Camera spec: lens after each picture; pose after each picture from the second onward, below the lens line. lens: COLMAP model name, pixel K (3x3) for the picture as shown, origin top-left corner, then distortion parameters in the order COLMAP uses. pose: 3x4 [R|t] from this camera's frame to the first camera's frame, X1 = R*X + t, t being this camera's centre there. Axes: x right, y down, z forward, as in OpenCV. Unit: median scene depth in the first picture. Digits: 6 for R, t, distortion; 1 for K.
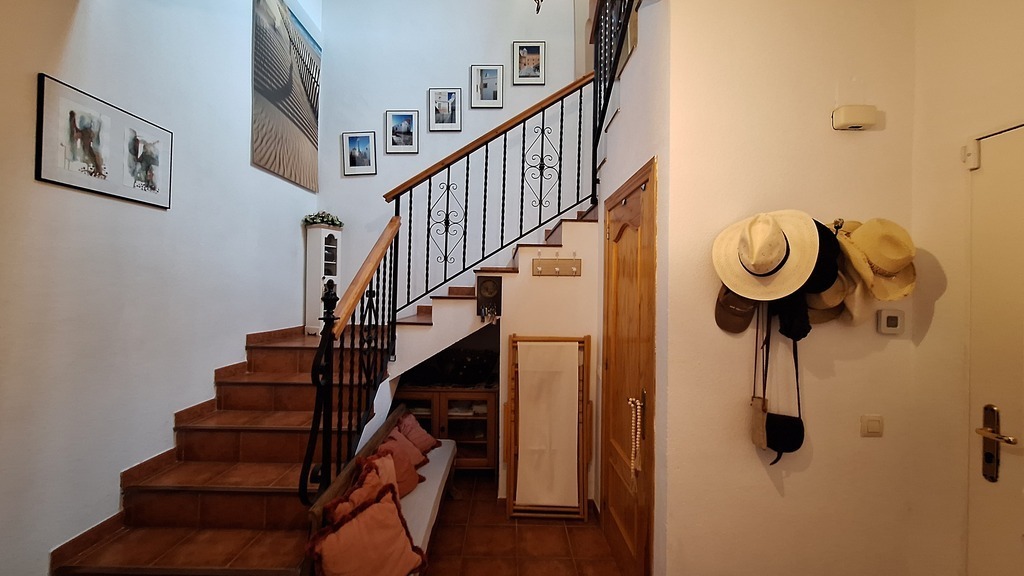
lens RADIAL K [[404.0, 0, 509.8], [0, 404.0, 287.9], [0, 0, 1]] dist [-0.002467, -0.000374]
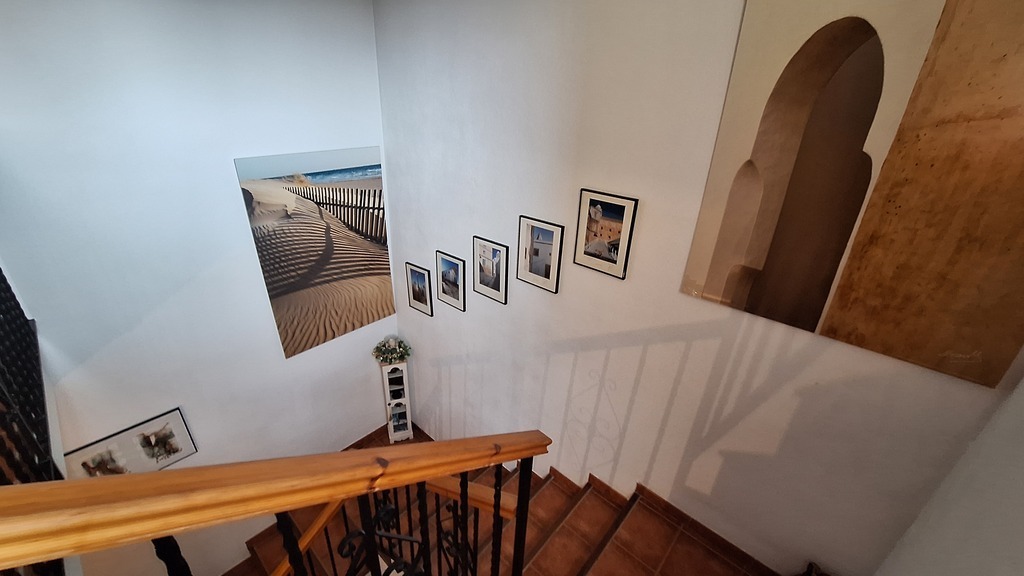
lens RADIAL K [[404.0, 0, 508.9], [0, 404.0, 285.4], [0, 0, 1]] dist [-0.002467, -0.000374]
pose [[0.736738, 0.310244, -0.600805, 0.299724], [-0.032399, 0.903706, 0.426926, -0.722044], [0.675402, -0.295067, 0.675846, 0.537338]]
